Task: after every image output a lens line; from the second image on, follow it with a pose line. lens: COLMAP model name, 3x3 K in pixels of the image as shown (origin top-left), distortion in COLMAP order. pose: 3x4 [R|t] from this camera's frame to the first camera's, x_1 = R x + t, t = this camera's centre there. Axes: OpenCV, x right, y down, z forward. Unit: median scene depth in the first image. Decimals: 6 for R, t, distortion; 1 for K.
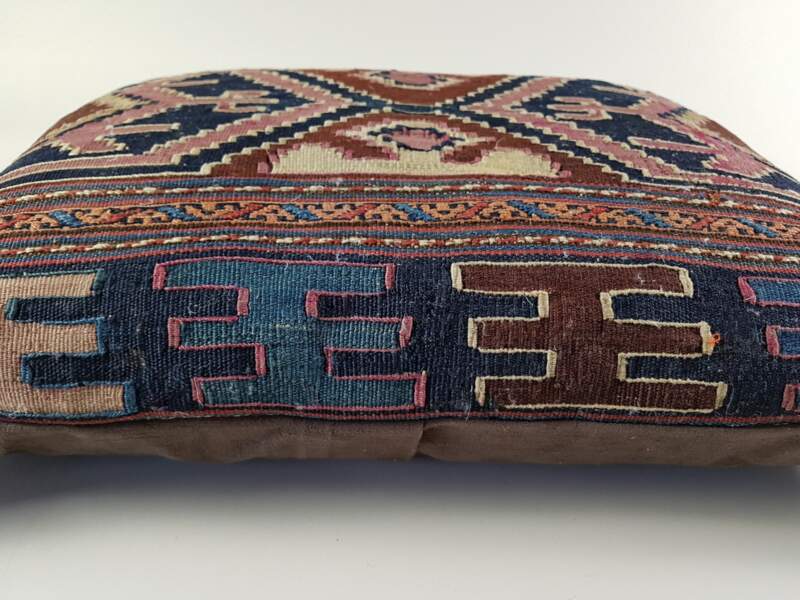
lens RADIAL K [[656.1, 0, 358.9], [0, 656.1, 317.8], [0, 0, 1]] dist [-0.003281, -0.008837]
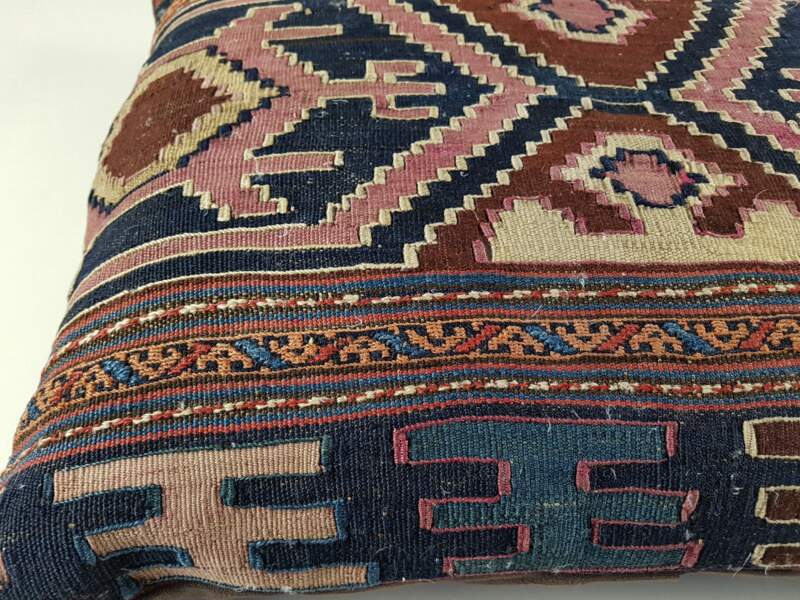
lens RADIAL K [[637.2, 0, 369.1], [0, 637.2, 325.2], [0, 0, 1]] dist [0.008513, -0.009284]
pose [[0.998299, -0.028545, 0.050830, -0.361396], [0.008698, 0.935093, 0.354297, -0.469641], [-0.057644, -0.353252, 0.933751, 0.284248]]
